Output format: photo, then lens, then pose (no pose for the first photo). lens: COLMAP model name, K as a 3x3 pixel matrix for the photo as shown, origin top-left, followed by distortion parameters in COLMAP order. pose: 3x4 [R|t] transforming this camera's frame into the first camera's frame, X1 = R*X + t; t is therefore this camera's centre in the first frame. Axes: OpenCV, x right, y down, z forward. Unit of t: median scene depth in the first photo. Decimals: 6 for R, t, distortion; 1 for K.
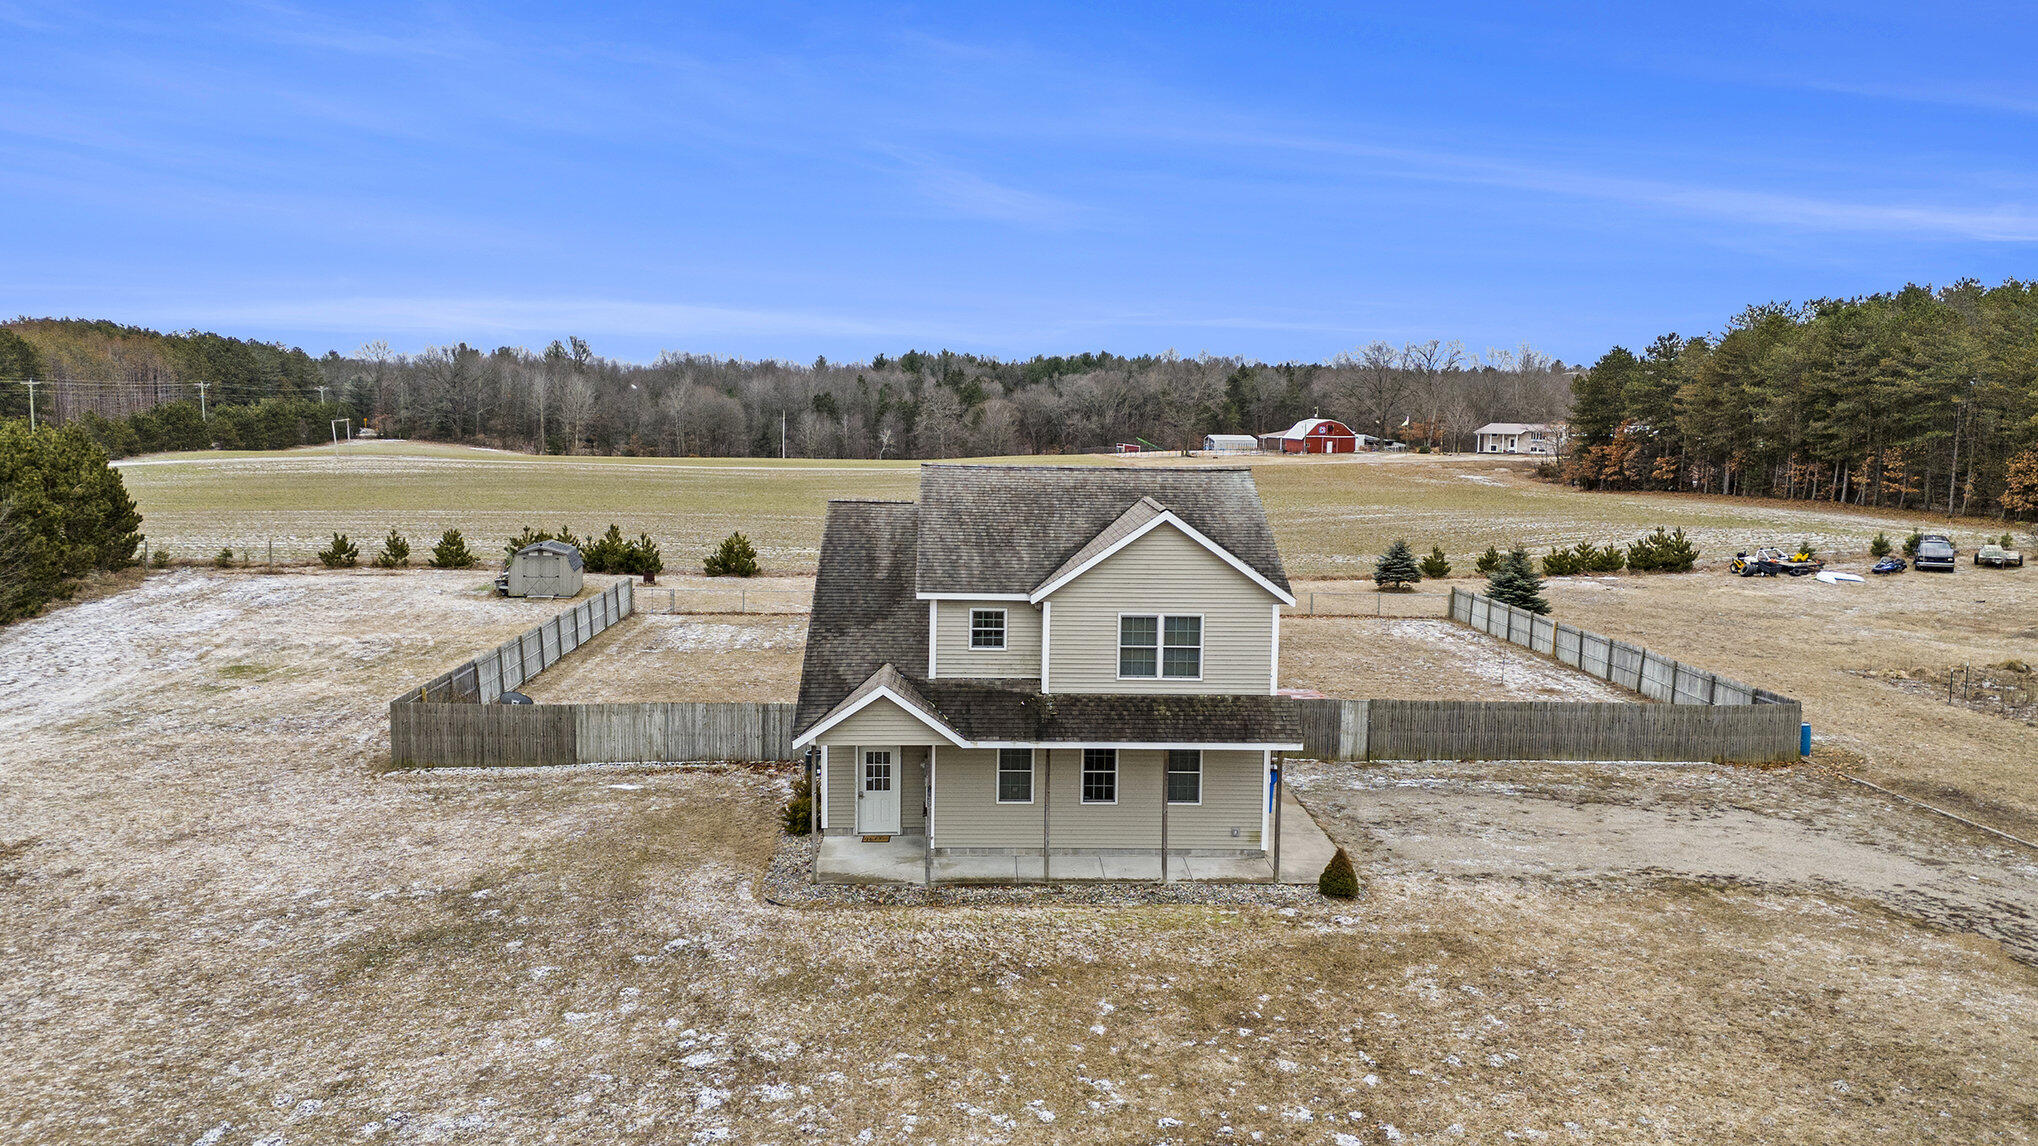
lens RADIAL K [[1482.2, 0, 1028.3], [0, 1482.2, 558.4], [0, 0, 1]] dist [0.073977, -0.063582]
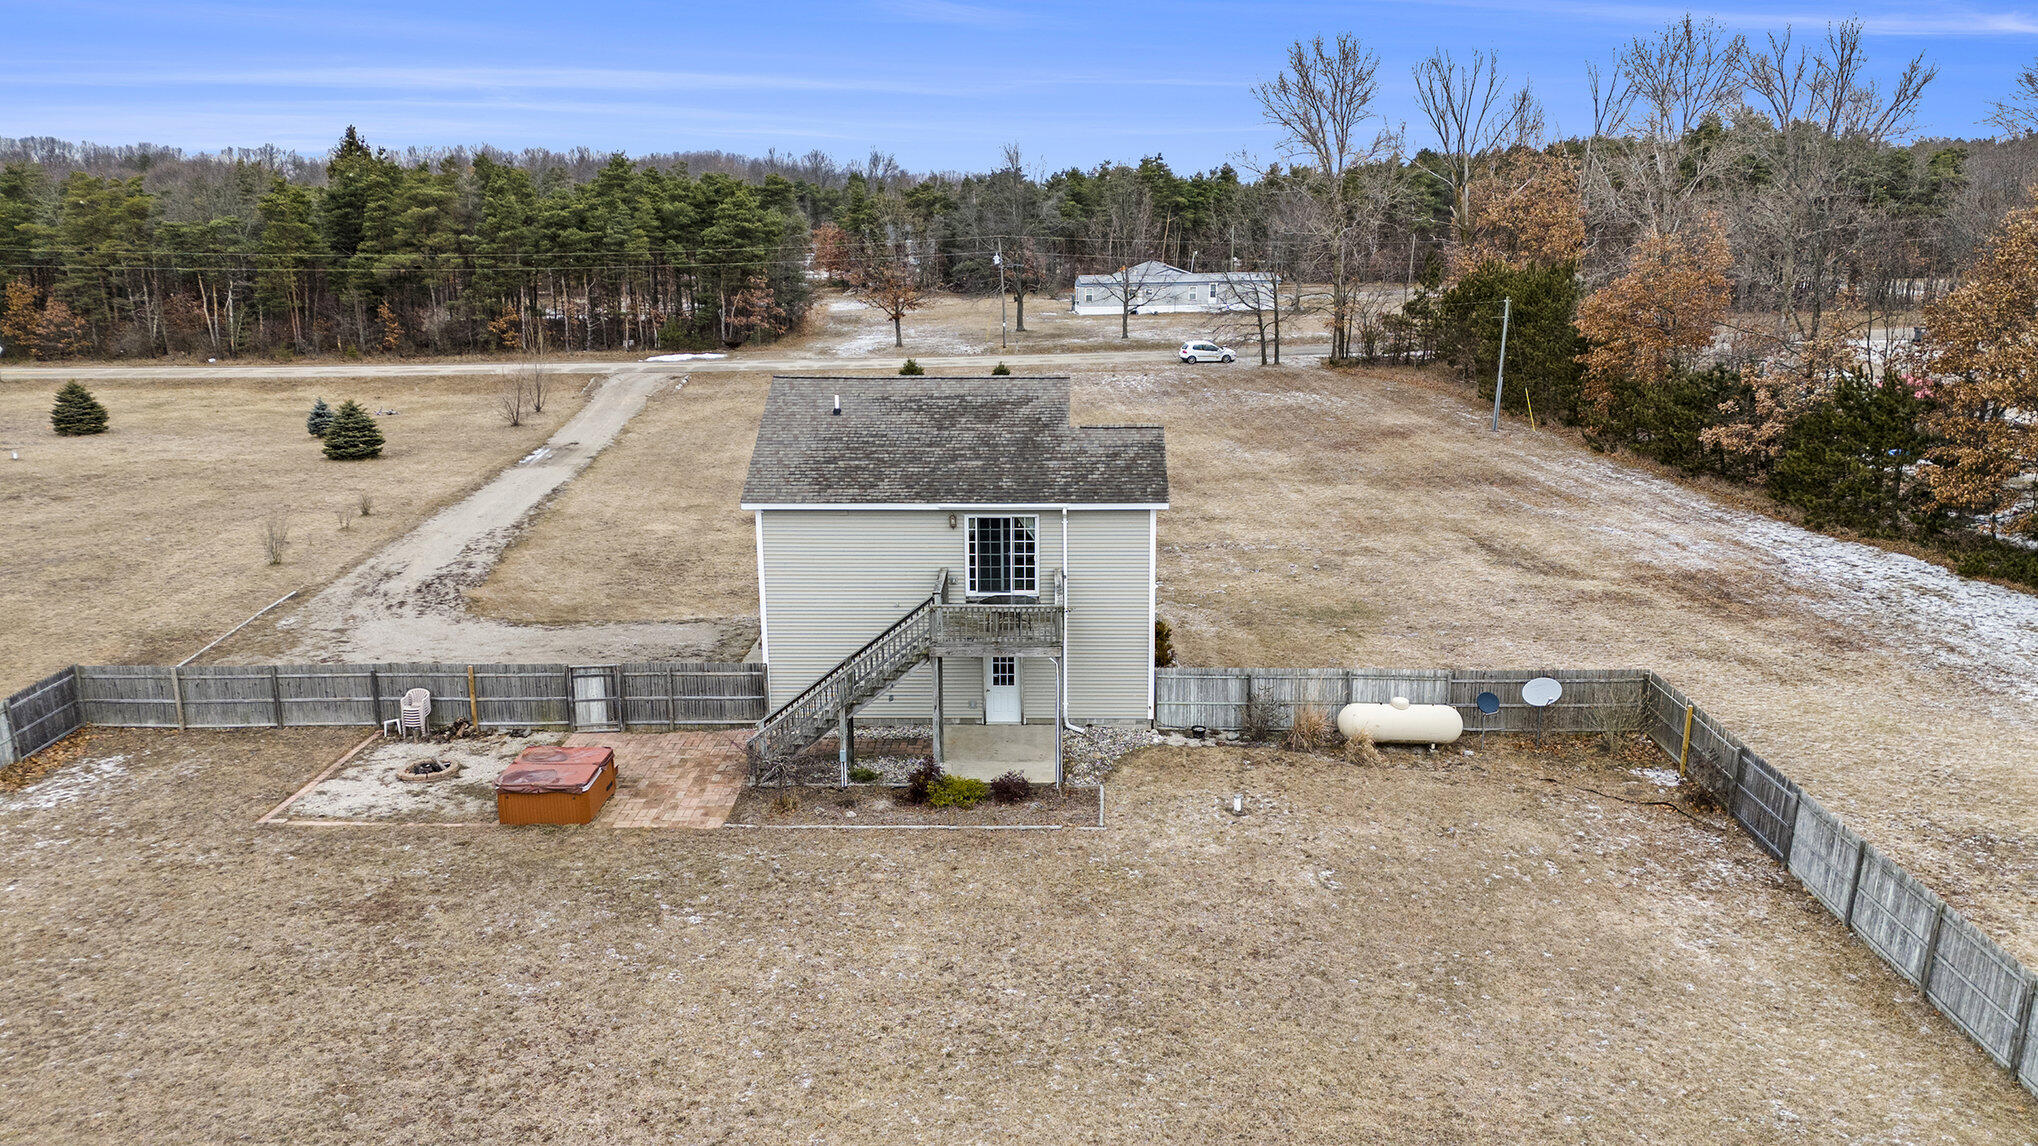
lens RADIAL K [[1482.2, 0, 1023.8], [0, 1482.2, 559.2], [0, 0, 1]] dist [0.073977, -0.063582]
pose [[-0.997630, -0.026941, 0.063312, -0.119207], [-0.004050, 0.941556, 0.336833, -0.331682], [-0.068687, 0.335778, -0.939434, 2.235616]]
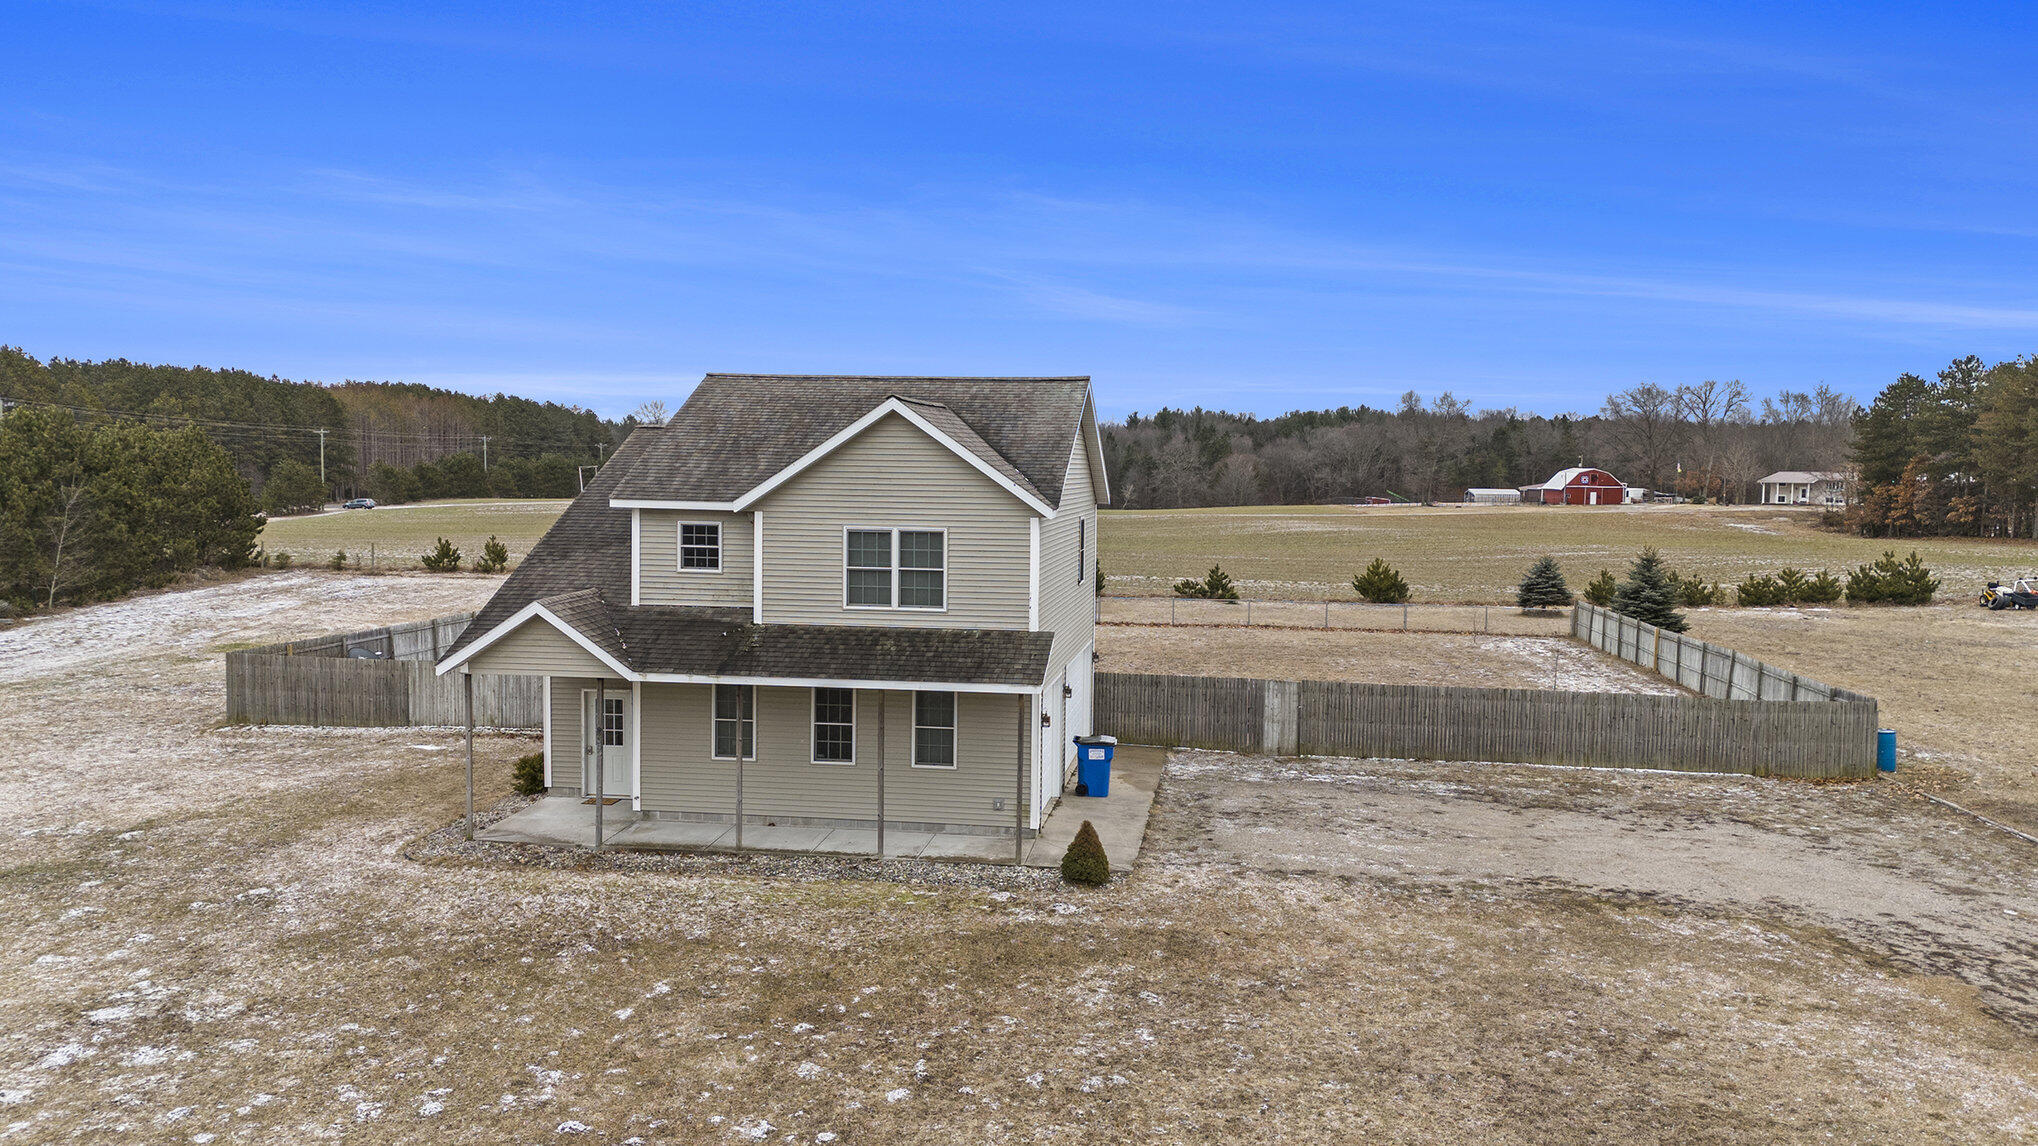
lens RADIAL K [[1482.2, 0, 1027.8], [0, 1482.2, 565.8], [0, 0, 1]] dist [0.073977, -0.063582]
pose [[0.981701, 0.011324, -0.190090, 0.294878], [-0.019095, 0.999053, -0.039102, 0.082402], [0.189467, 0.042016, 0.980988, 0.201404]]
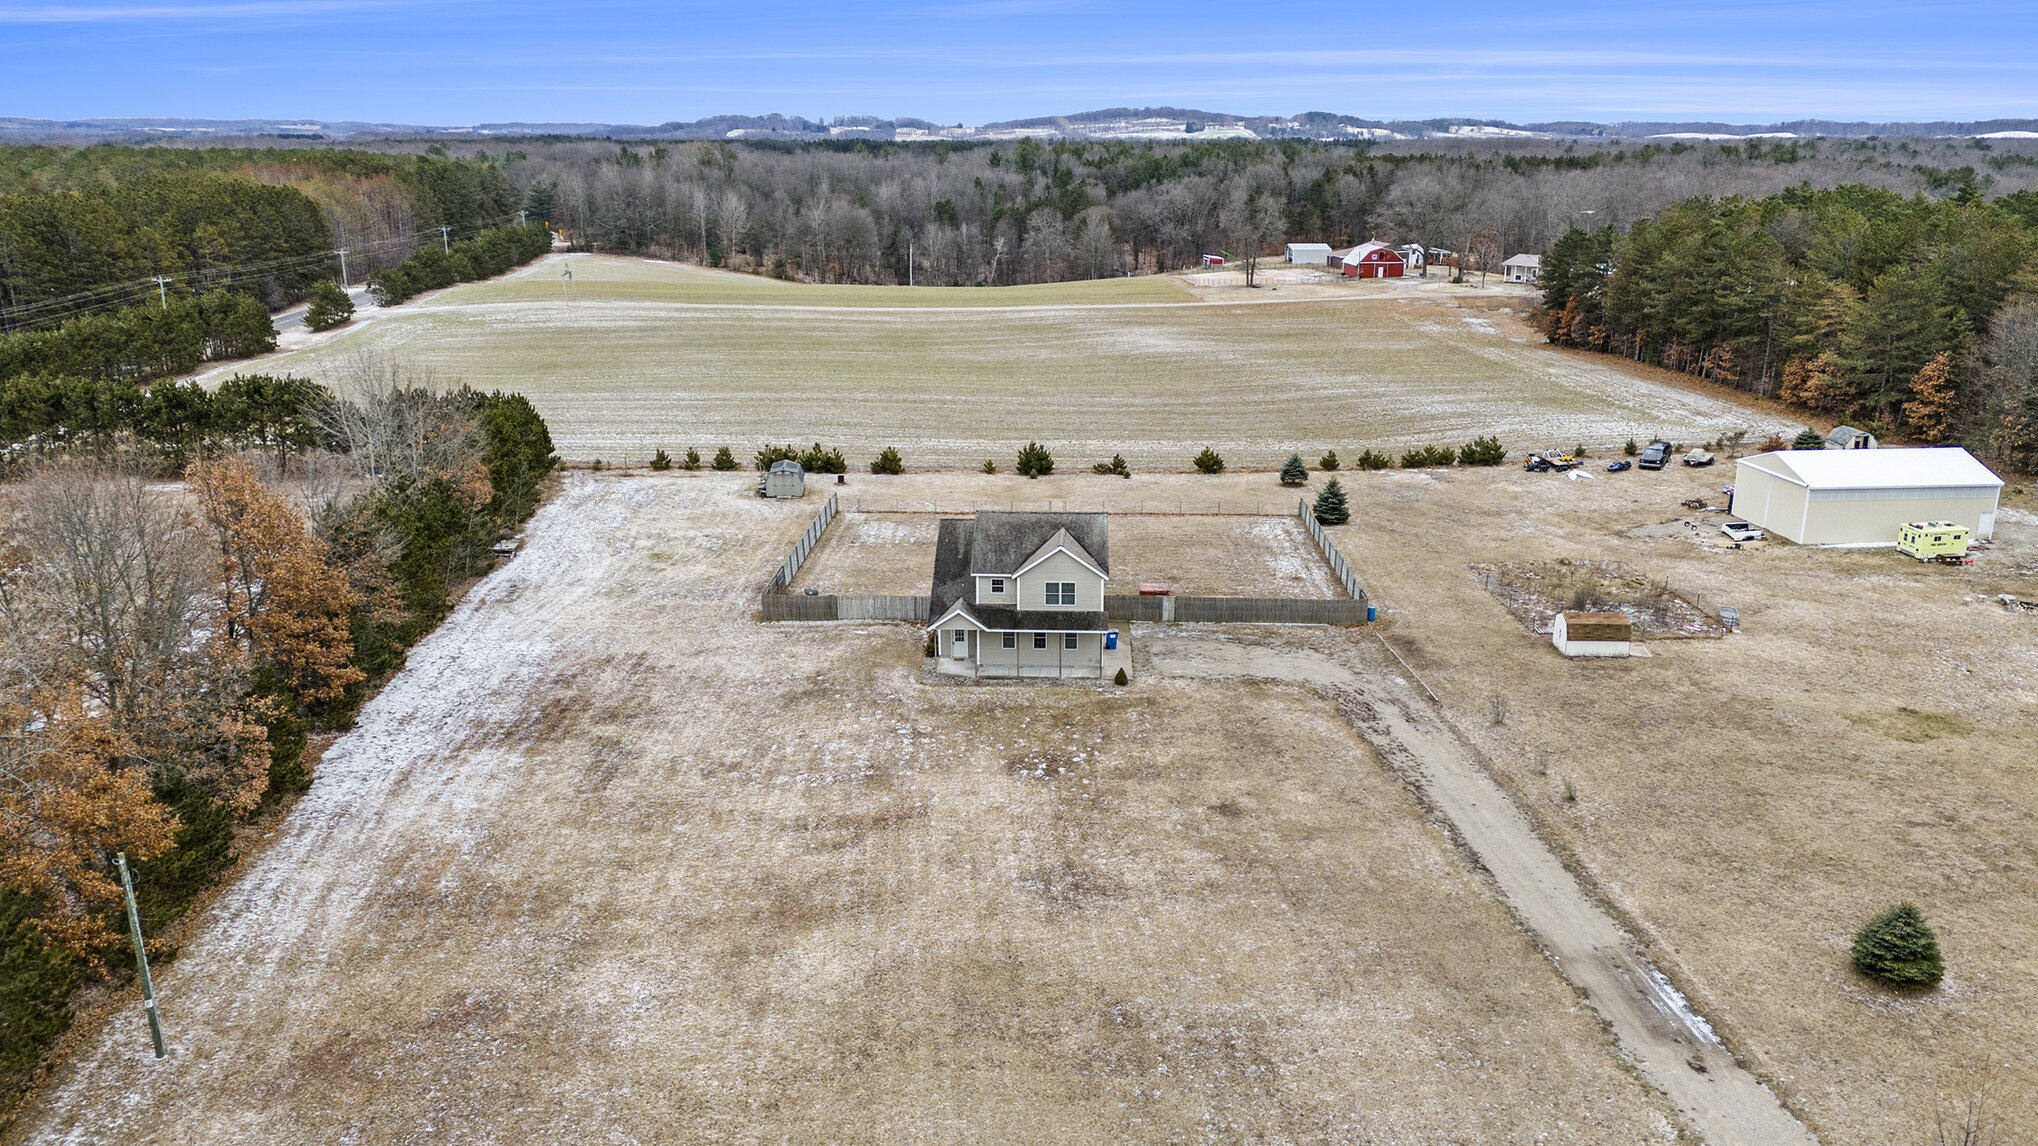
lens RADIAL K [[1482.2, 0, 1036.1], [0, 1482.2, 525.5], [0, 0, 1]] dist [0.073977, -0.063582]
pose [[0.996903, 0.009351, -0.078082, 0.239435], [0.002353, 0.988912, 0.148484, -0.439802], [0.078604, -0.148208, 0.985827, -1.565132]]
